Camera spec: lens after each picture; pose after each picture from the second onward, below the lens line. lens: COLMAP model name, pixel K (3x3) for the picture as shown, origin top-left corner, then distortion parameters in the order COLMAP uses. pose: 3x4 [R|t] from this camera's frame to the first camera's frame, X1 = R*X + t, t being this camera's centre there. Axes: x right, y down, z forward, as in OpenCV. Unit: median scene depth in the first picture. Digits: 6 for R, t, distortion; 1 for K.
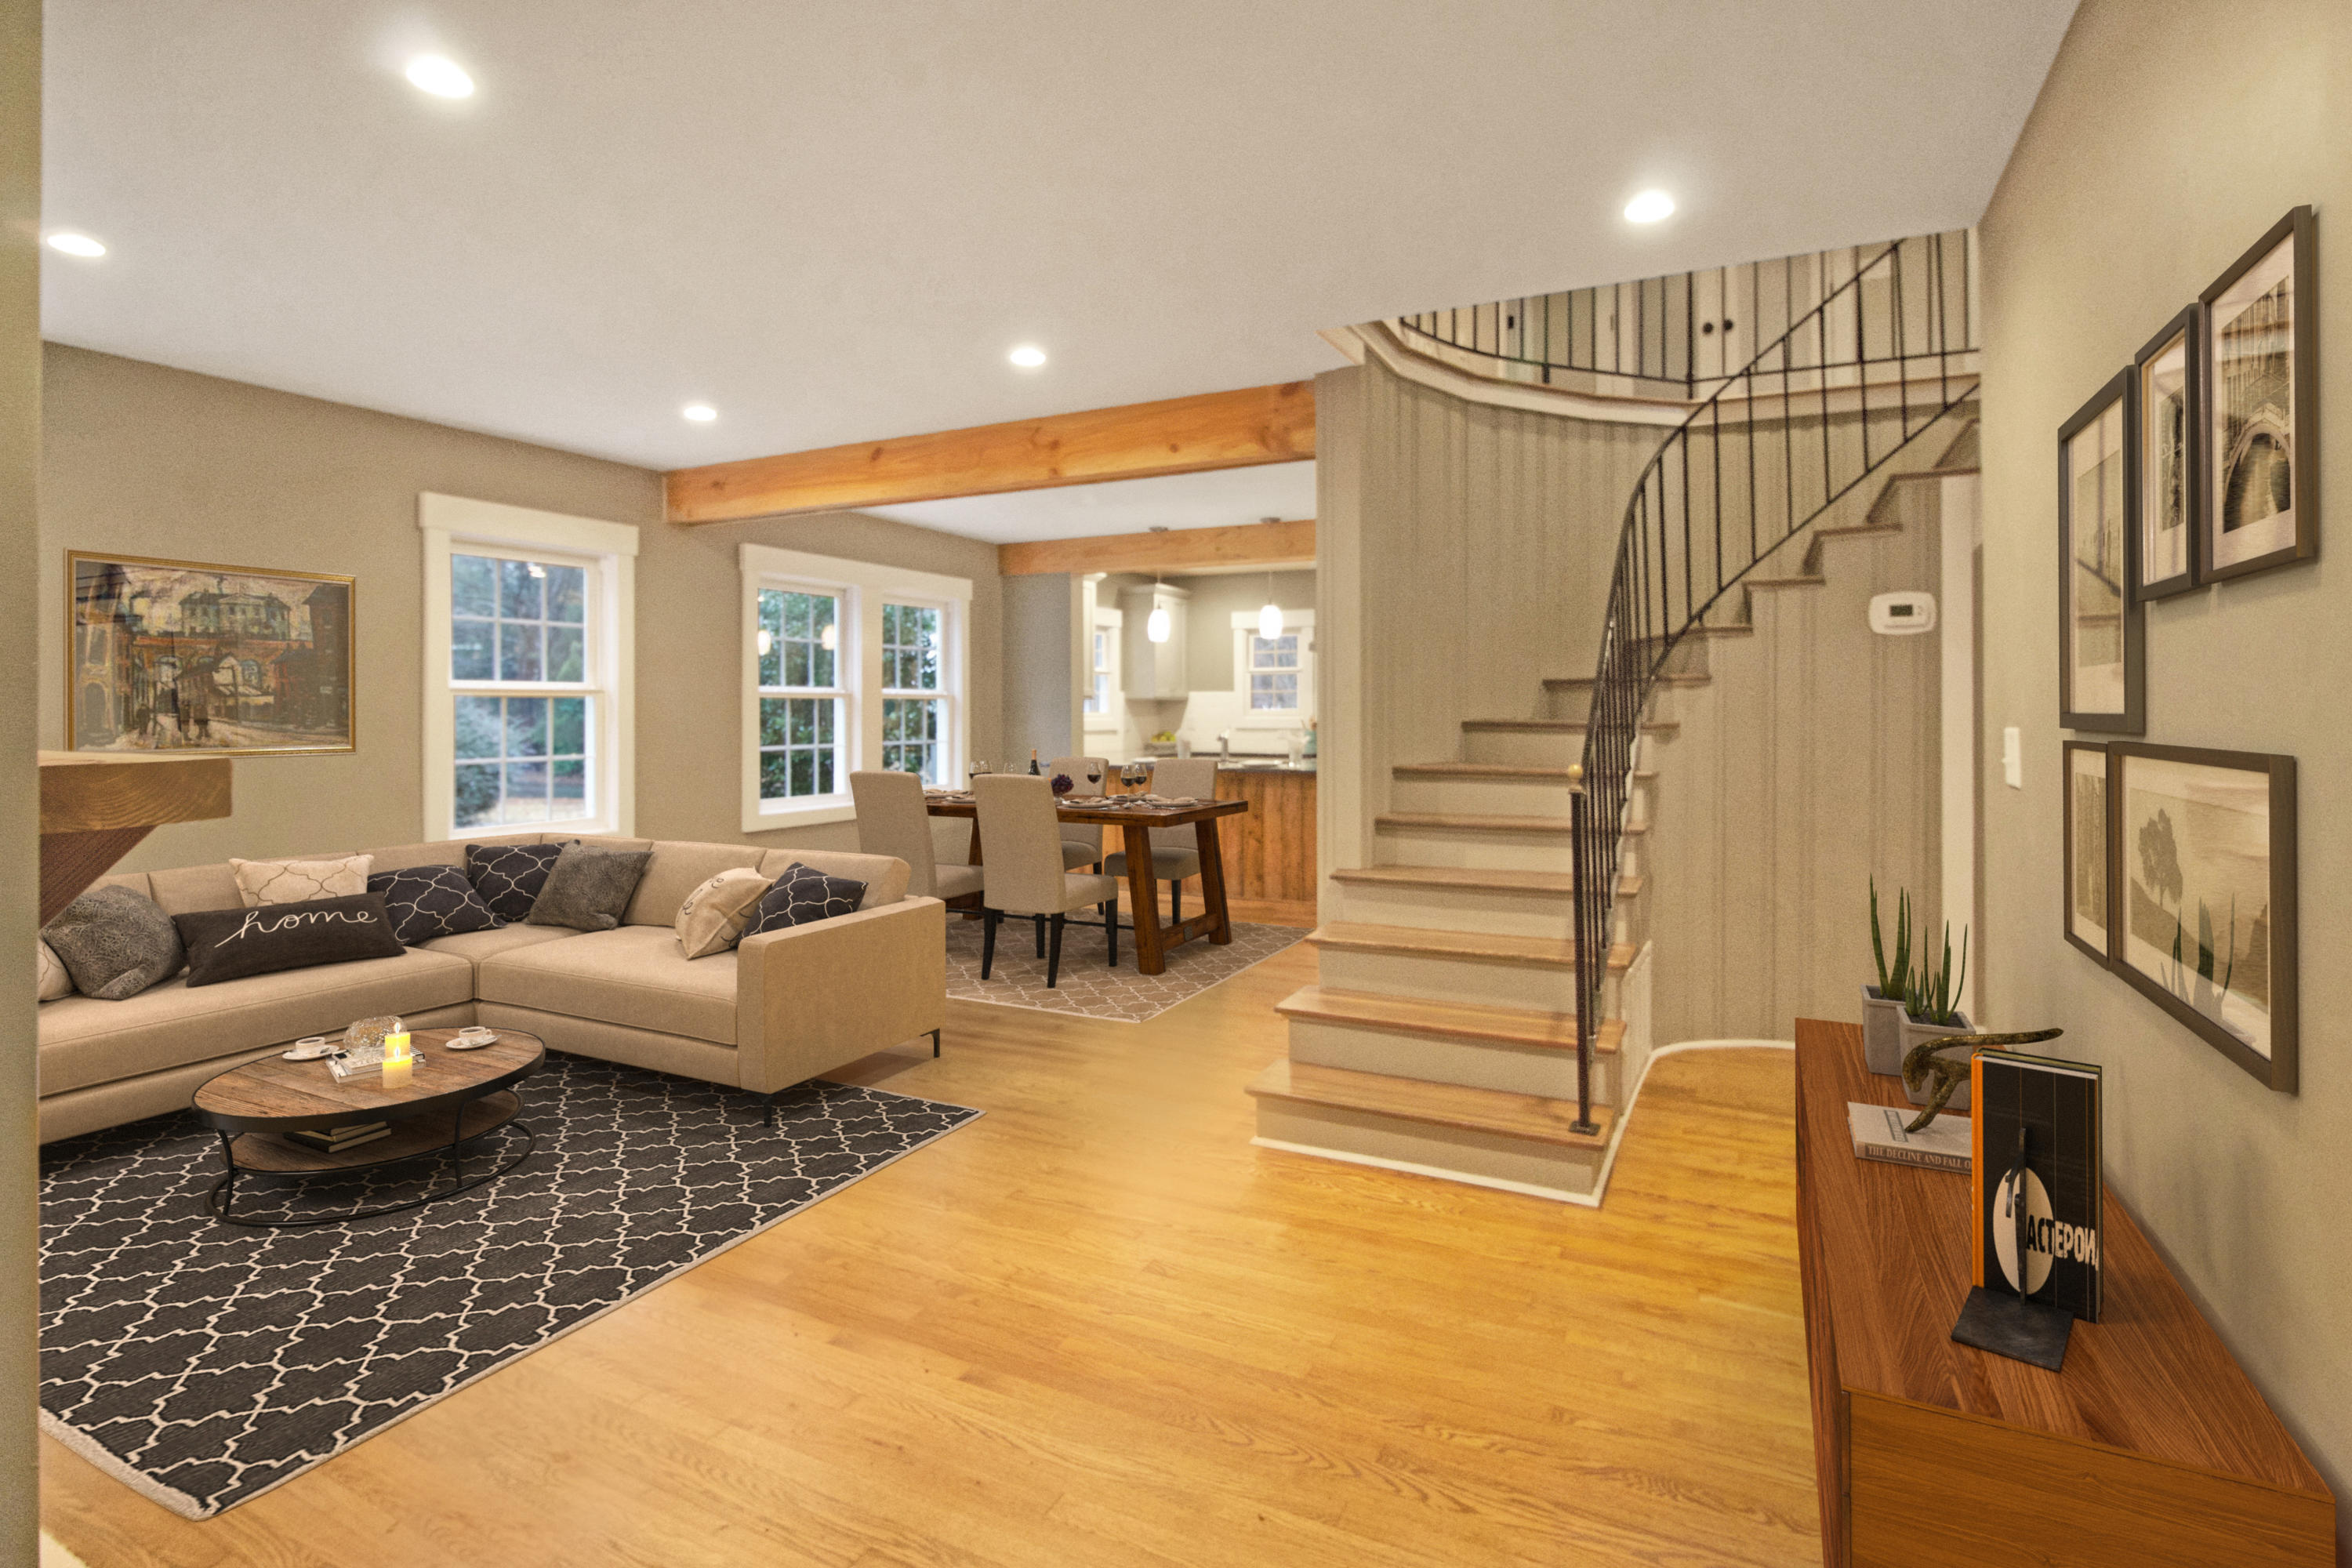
lens RADIAL K [[1111.6, 0, 1203.0], [0, 1111.6, 700.1], [0, 0, 1]] dist [-0.003136, -0.000587]
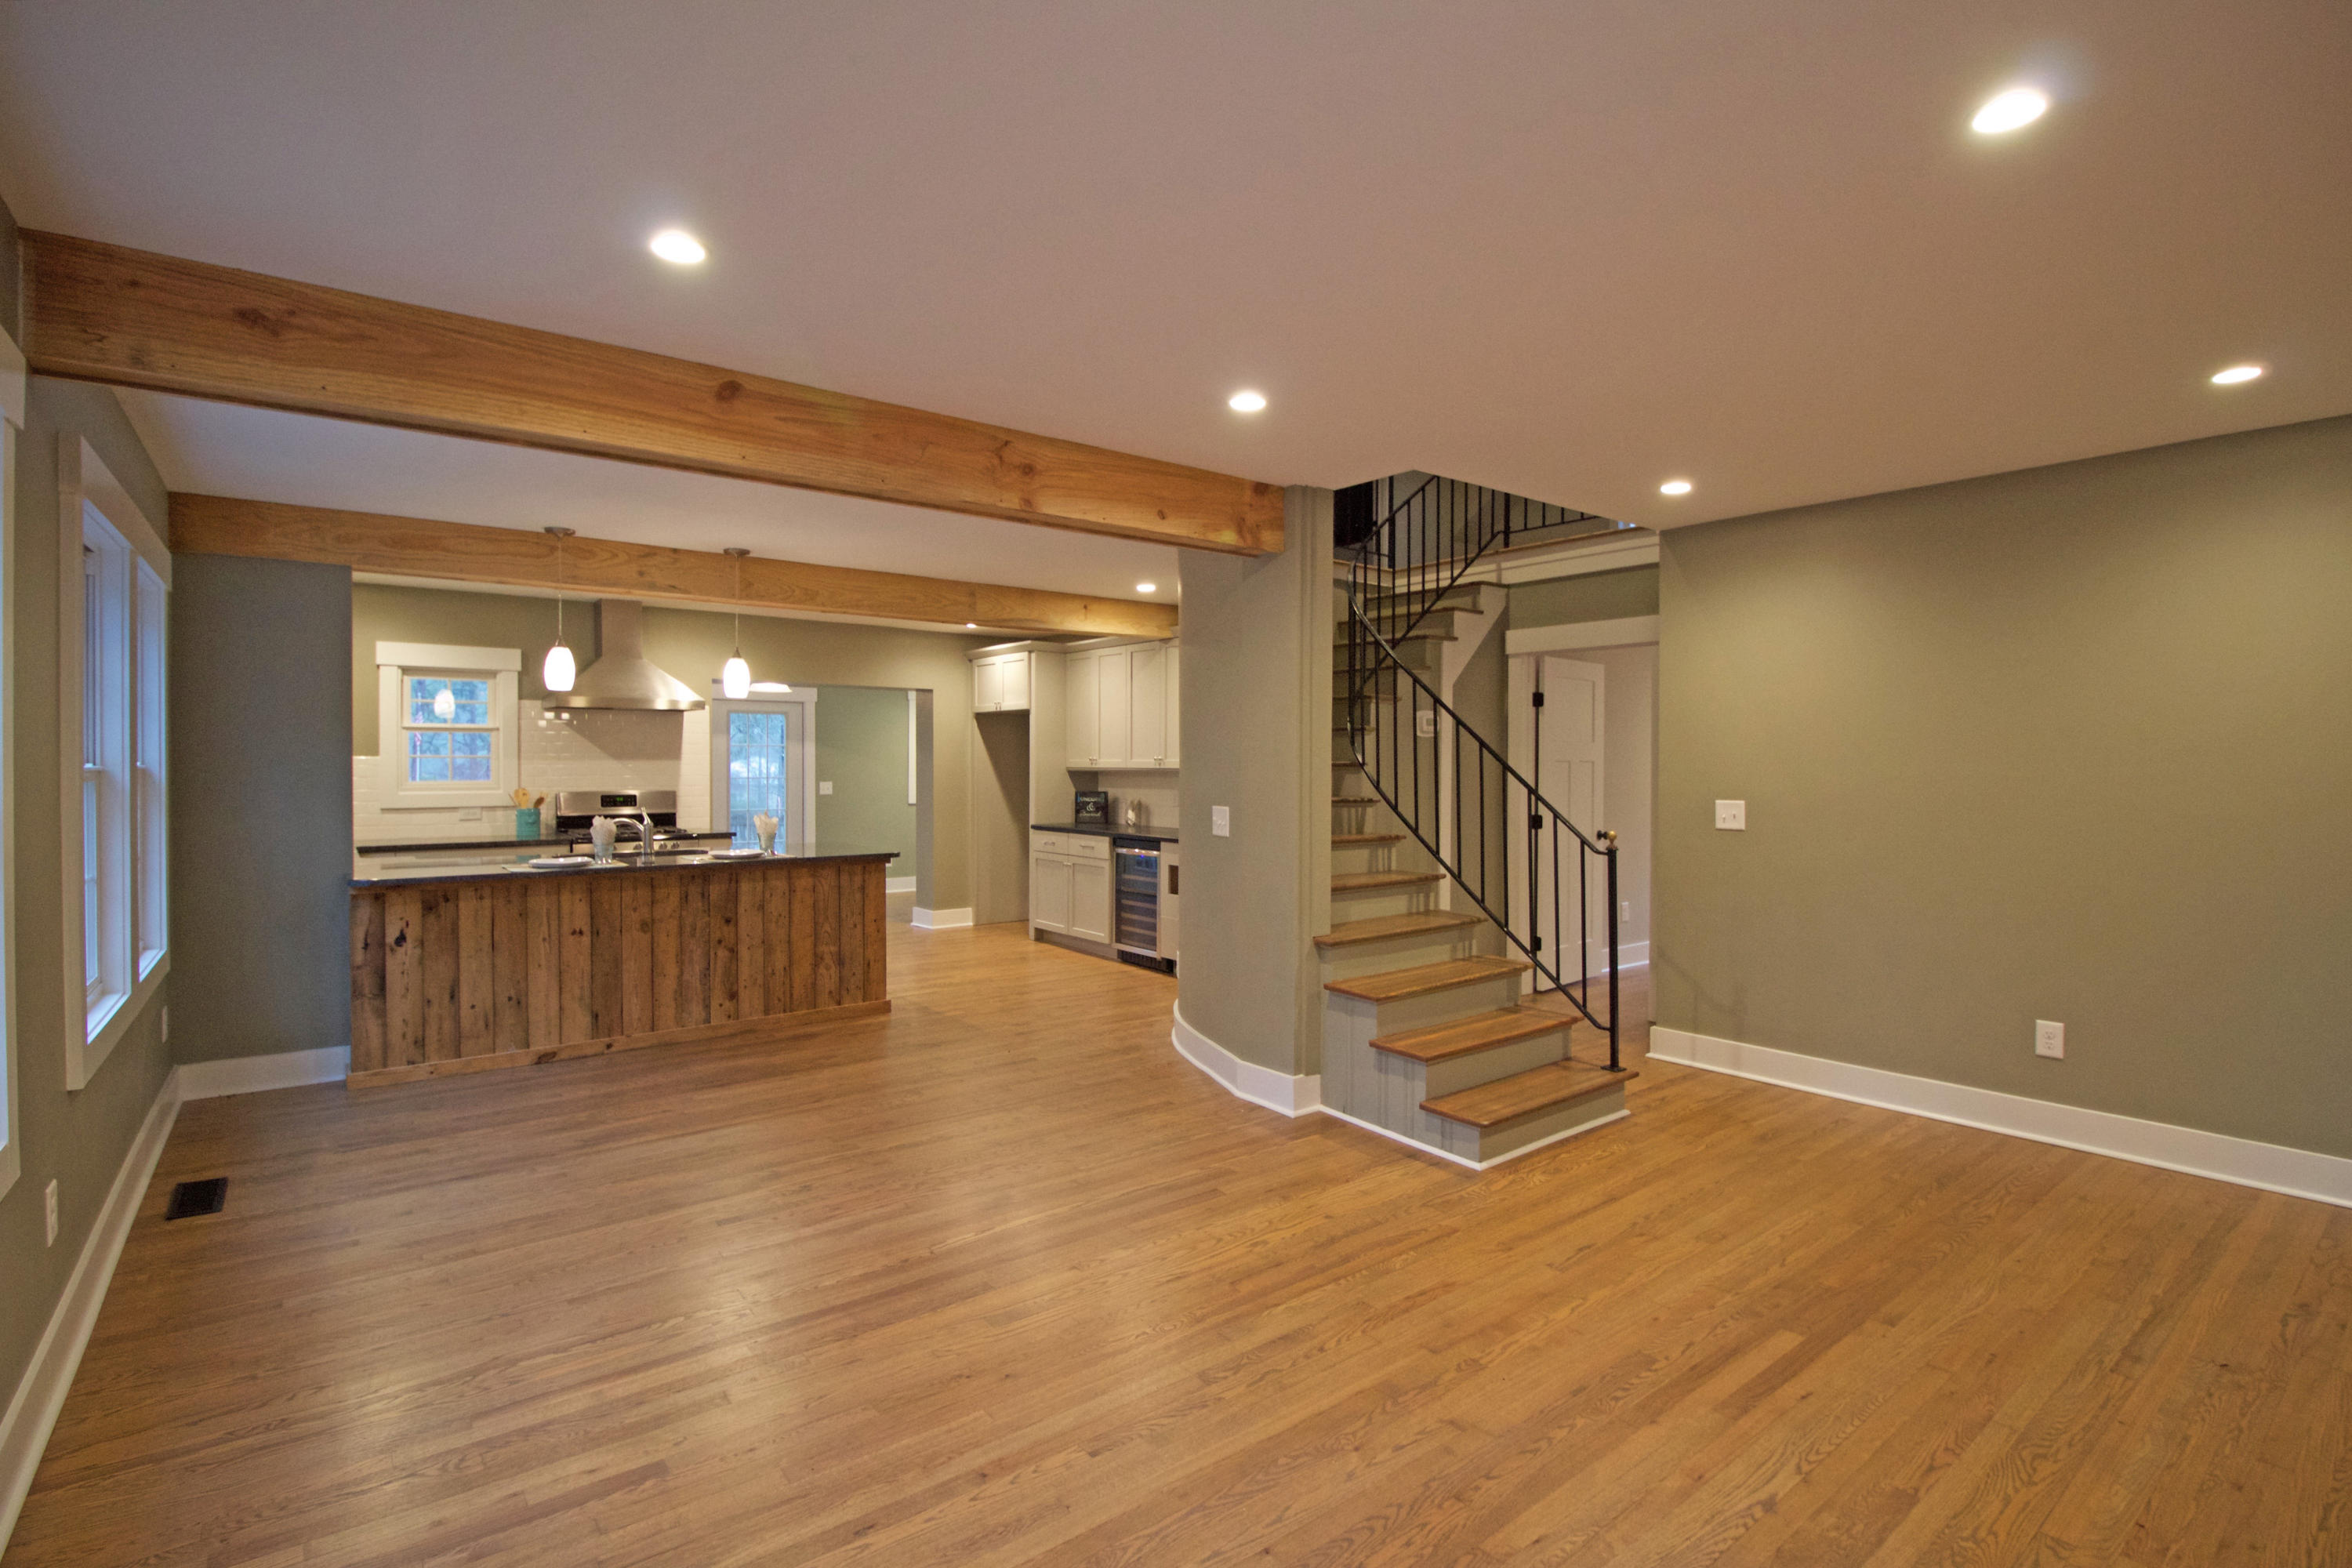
lens RADIAL K [[1111.6, 0, 1177.8], [0, 1111.6, 782.8], [0, 0, 1]] dist [-0.003136, -0.000587]
pose [[0.432546, -0.016856, 0.901454, -0.807699], [-0.010156, 0.999671, 0.023566, -0.025149], [-0.901555, -0.019349, 0.432232, 0.555120]]
